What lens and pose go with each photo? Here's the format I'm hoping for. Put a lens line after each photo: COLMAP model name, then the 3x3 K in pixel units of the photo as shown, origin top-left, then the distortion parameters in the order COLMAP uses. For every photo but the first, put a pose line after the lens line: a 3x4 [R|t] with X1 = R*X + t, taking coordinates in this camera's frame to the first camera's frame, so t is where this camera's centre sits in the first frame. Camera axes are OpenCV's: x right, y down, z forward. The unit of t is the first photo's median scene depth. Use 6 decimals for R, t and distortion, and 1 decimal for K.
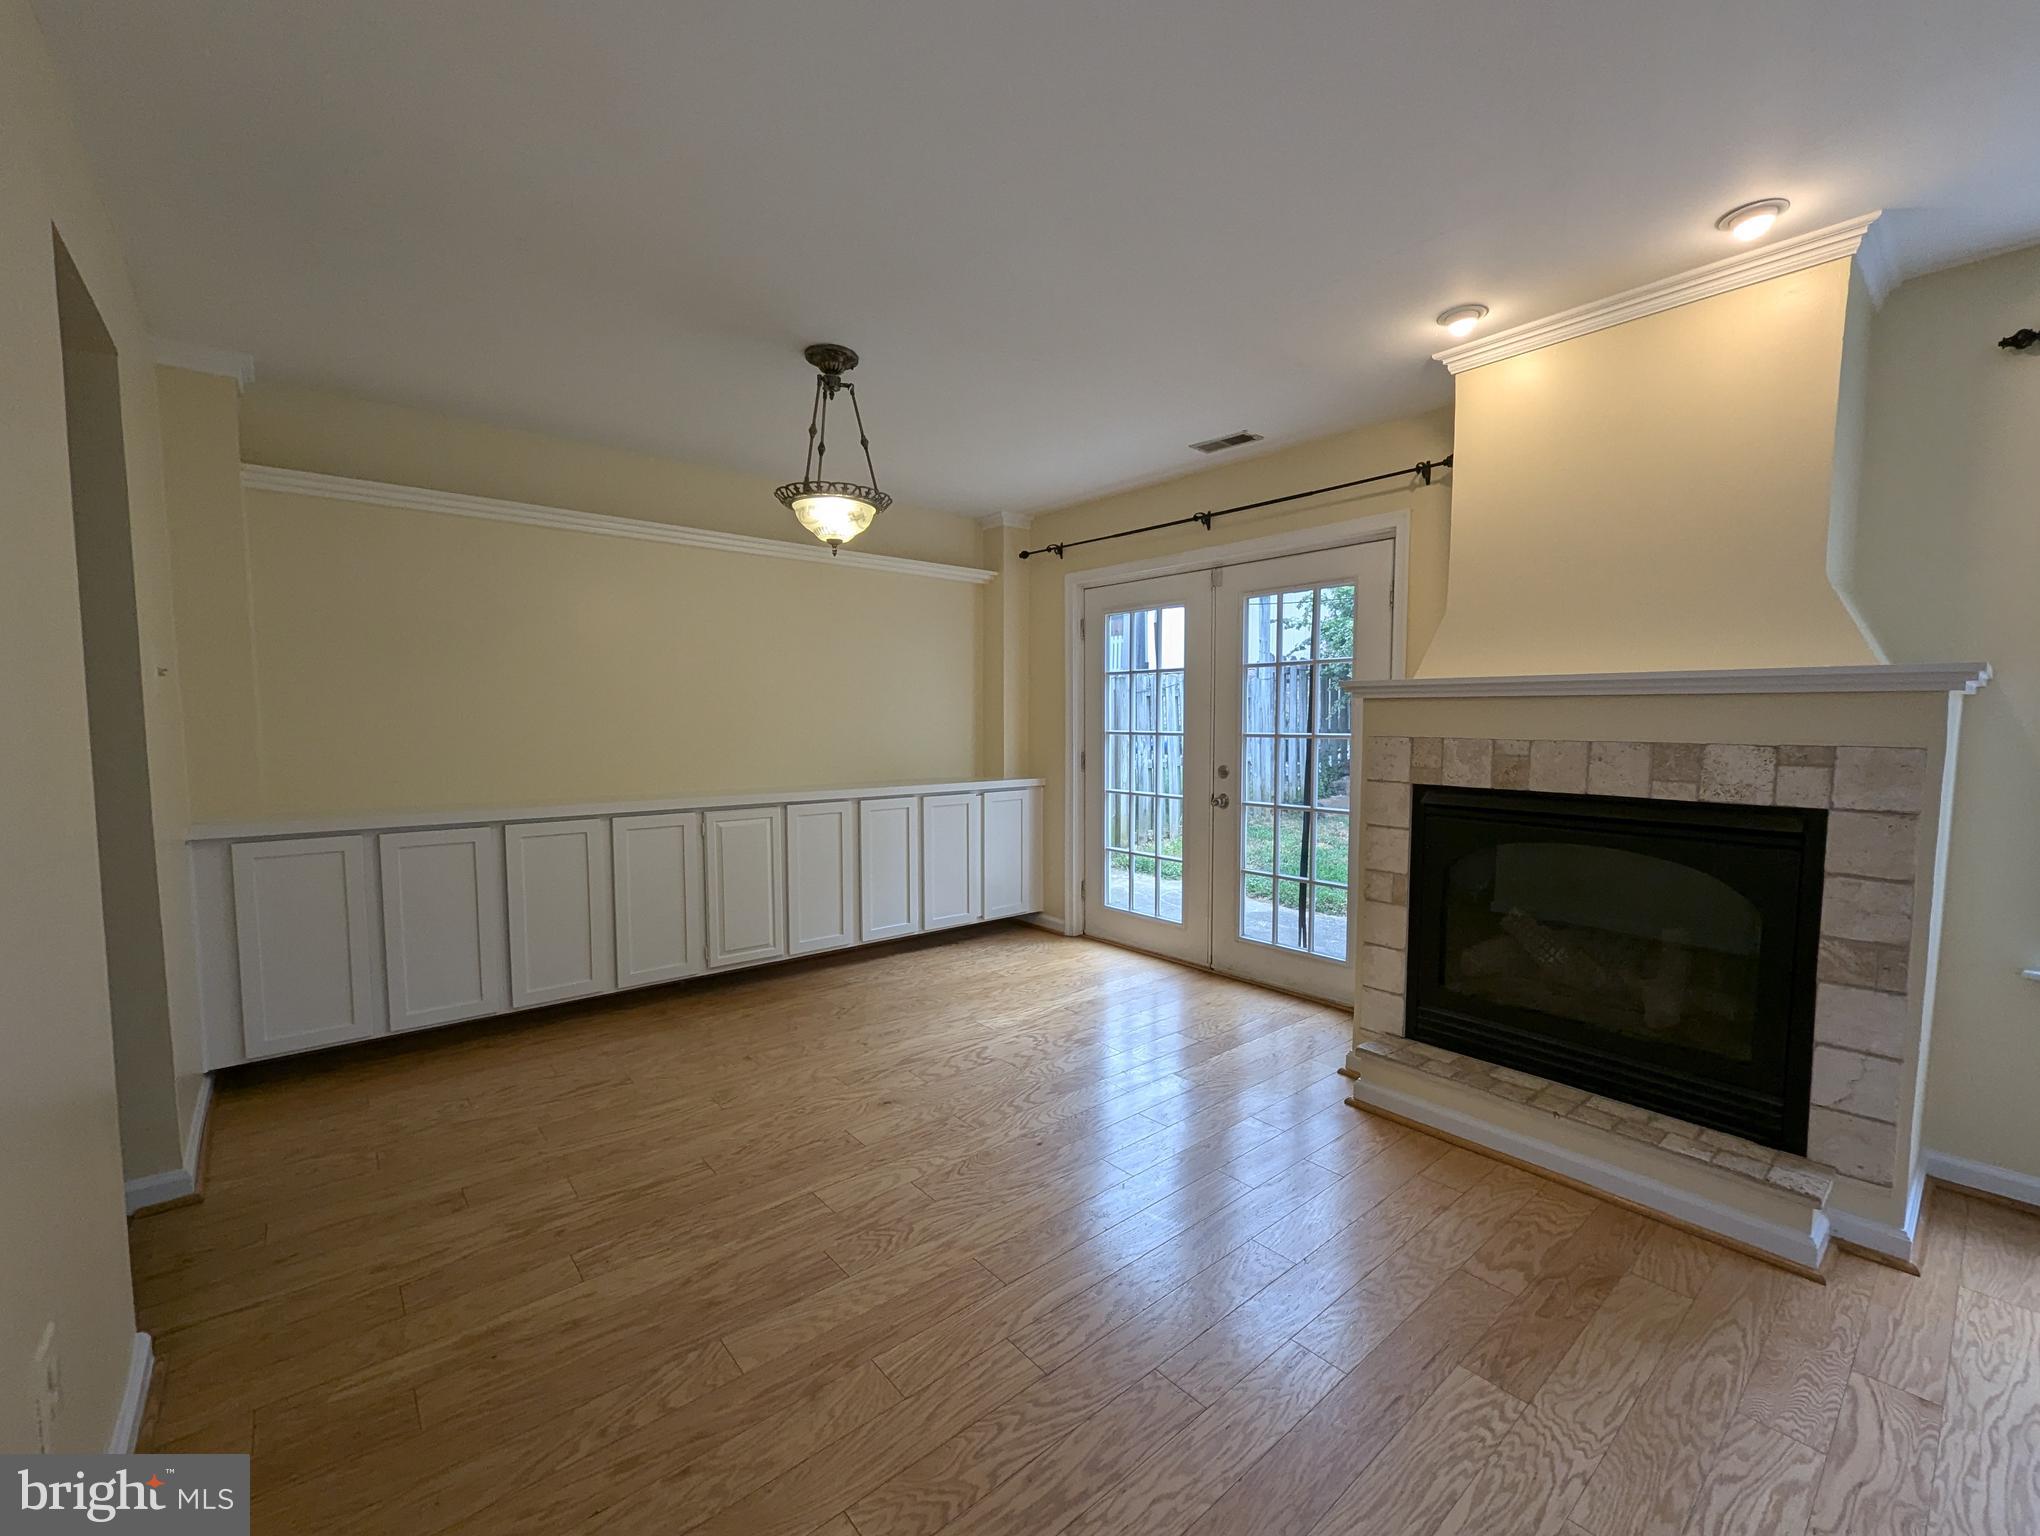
lens RADIAL K [[856.4, 0, 1026.5], [0, 856.4, 775.7], [0, 0, 1]] dist [0.000764, -0.000329]
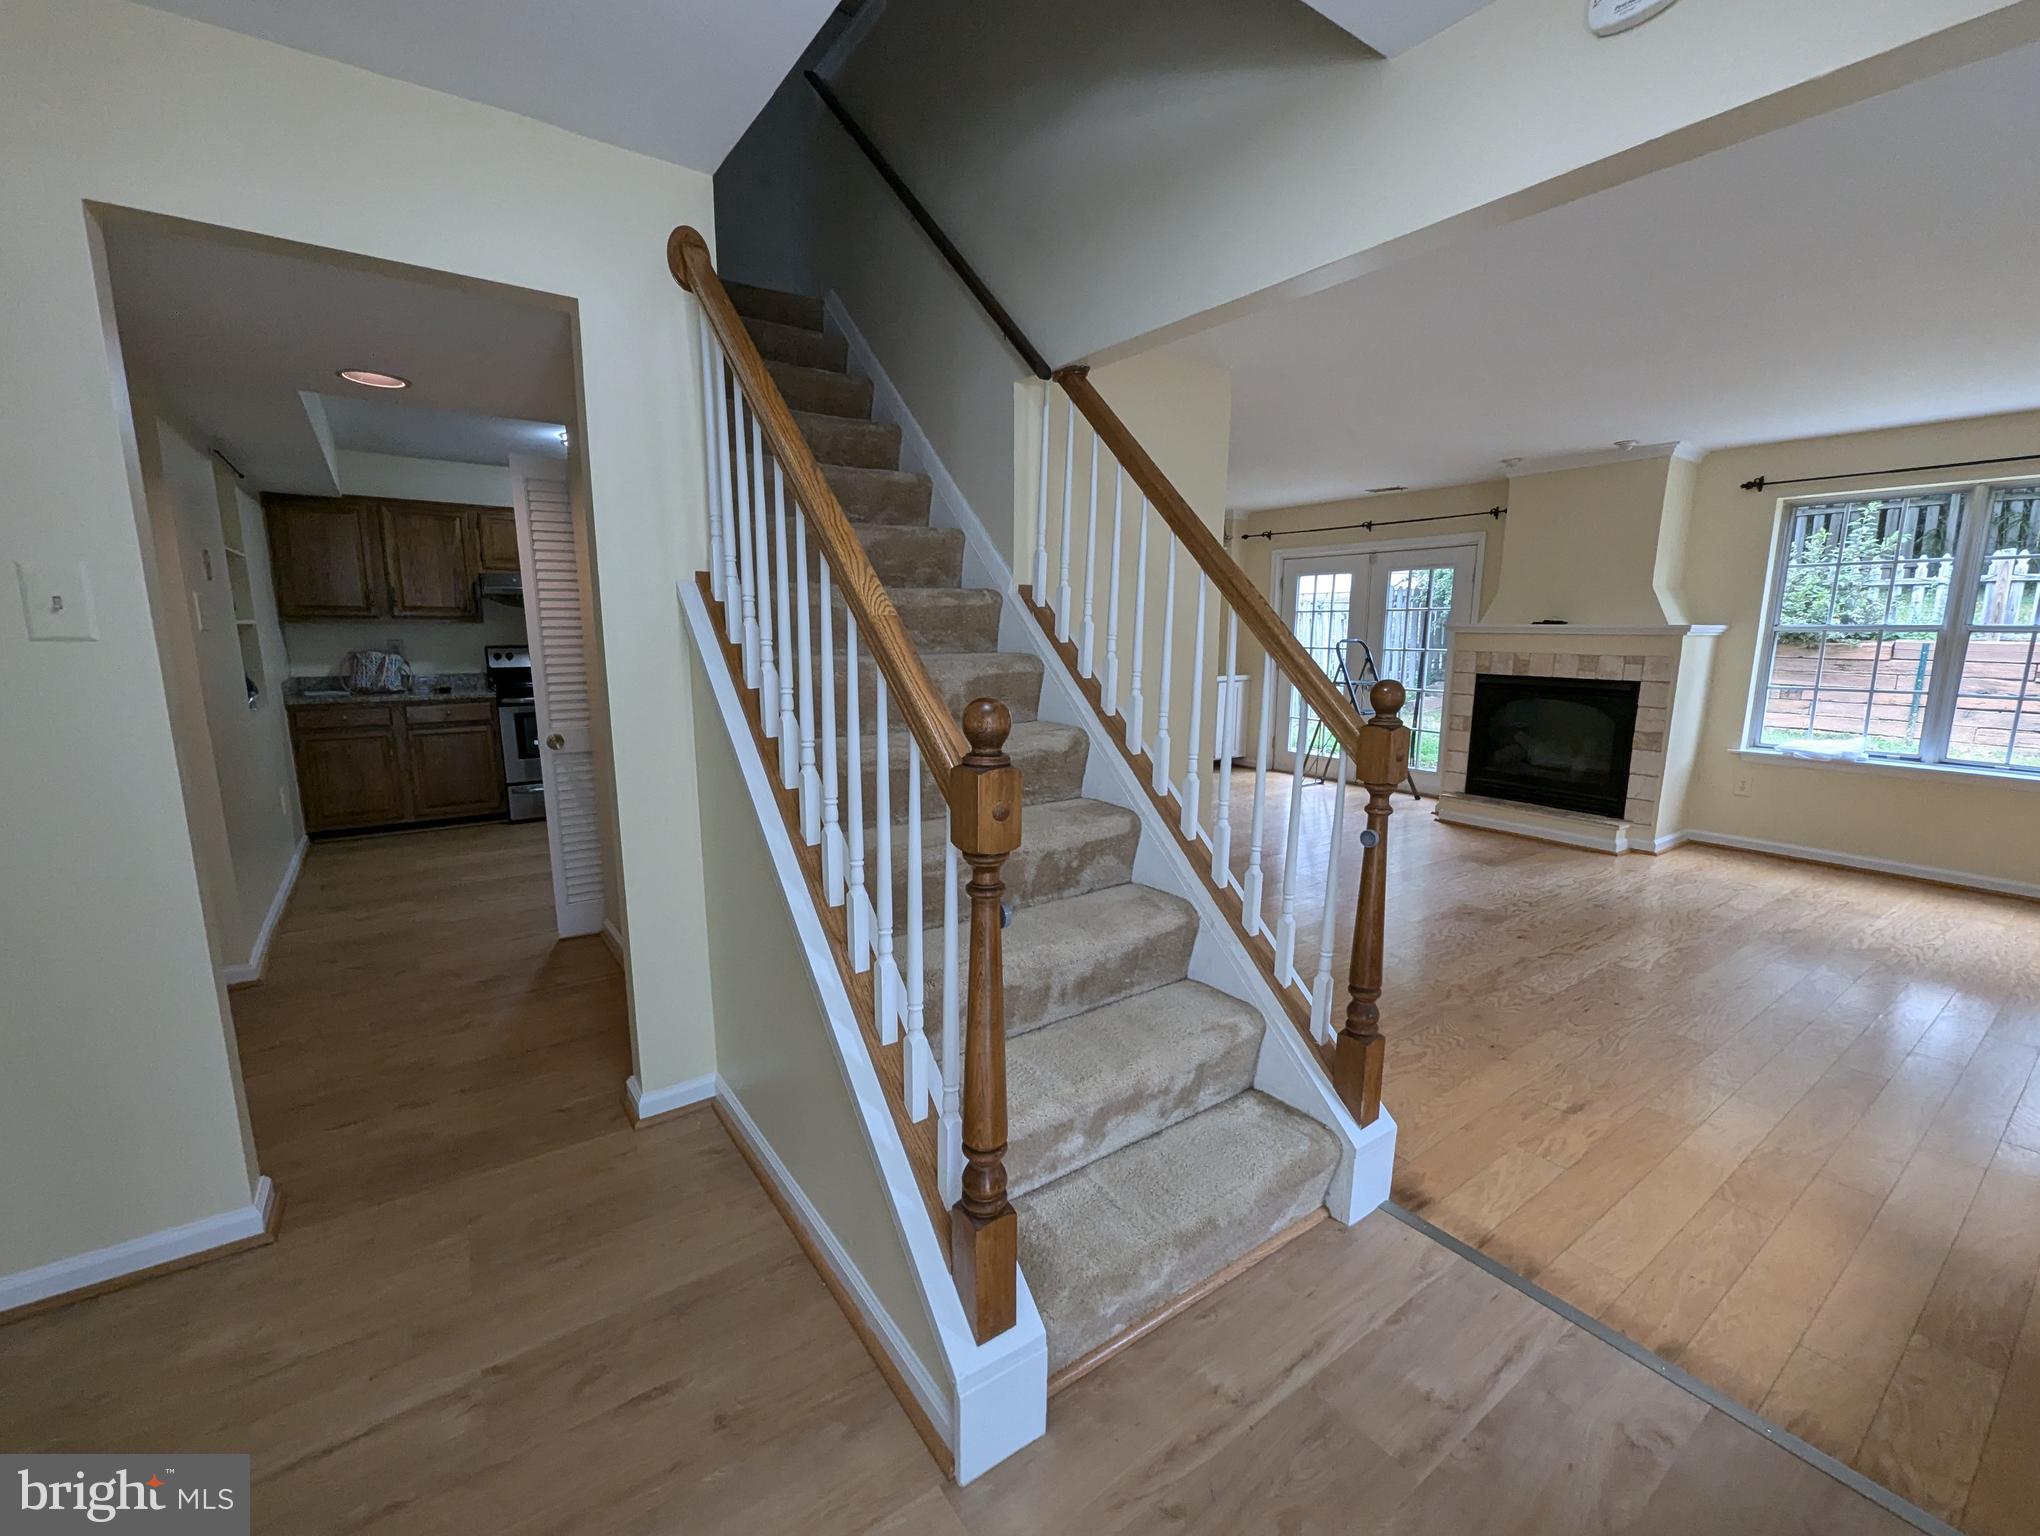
lens RADIAL K [[856.4, 0, 1026.5], [0, 856.4, 775.7], [0, 0, 1]] dist [0.000764, -0.000329]
pose [[0.996333, 0.021008, -0.082943, -0.511182], [-0.012500, 0.994727, 0.101797, 0.062777], [0.084644, -0.100386, 0.991341, -1.307073]]
